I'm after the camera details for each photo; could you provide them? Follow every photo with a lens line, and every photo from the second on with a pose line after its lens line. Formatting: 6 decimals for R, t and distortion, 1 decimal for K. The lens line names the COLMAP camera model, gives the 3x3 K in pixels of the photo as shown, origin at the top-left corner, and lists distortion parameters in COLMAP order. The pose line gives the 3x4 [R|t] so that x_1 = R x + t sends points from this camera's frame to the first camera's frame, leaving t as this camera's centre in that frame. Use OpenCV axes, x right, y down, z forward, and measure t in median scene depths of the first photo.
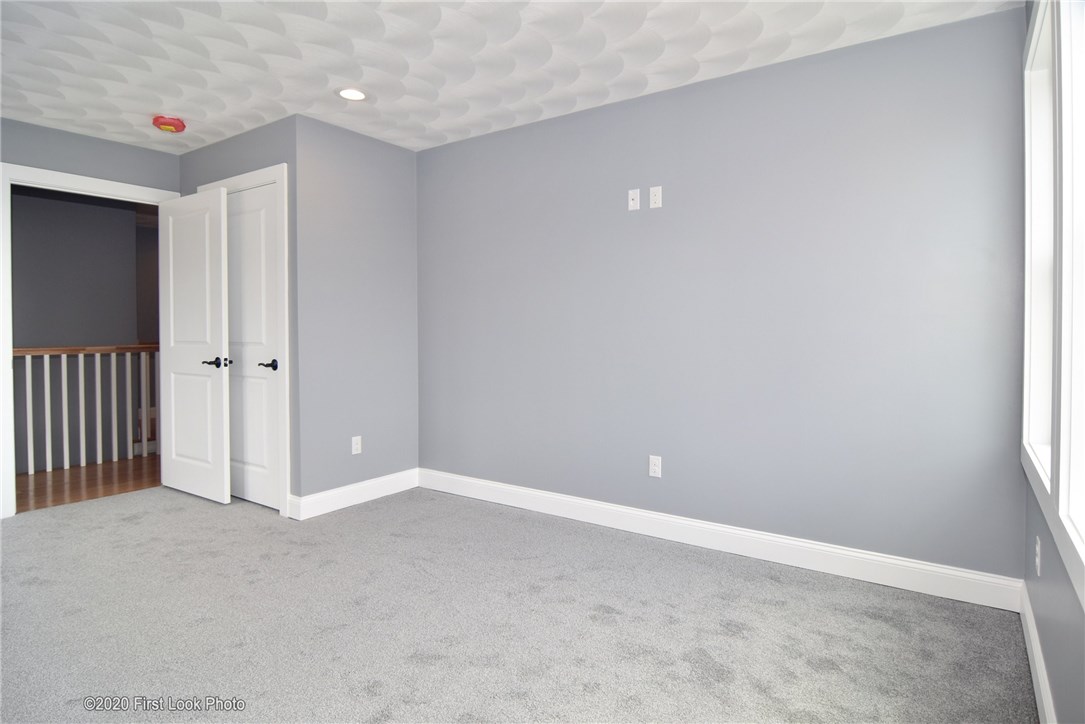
lens RADIAL K [[605.6, 0, 541.4], [0, 605.6, 353.4], [0, 0, 1]] dist [0.000031, -0.011472]
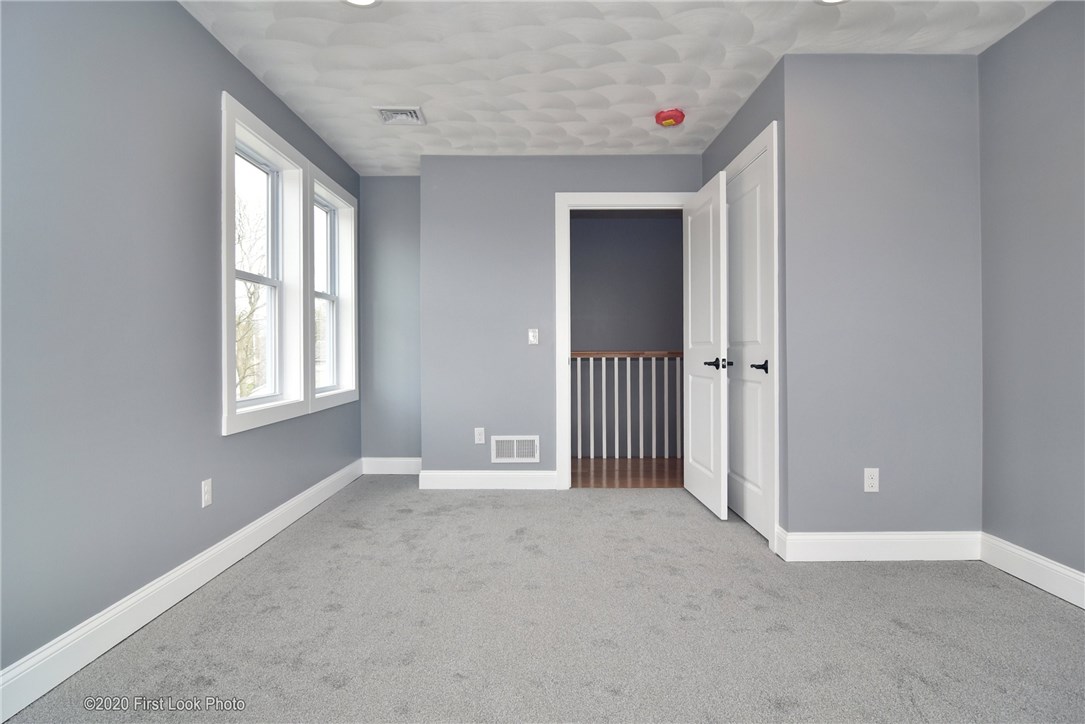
lens RADIAL K [[605.6, 0, 541.4], [0, 605.6, 353.4], [0, 0, 1]] dist [0.000031, -0.011472]
pose [[0.575852, 0.003568, -0.817546, 0.066268], [-0.032868, 0.999283, -0.018790, 0.026773], [0.816893, 0.037692, 0.575557, 0.260166]]
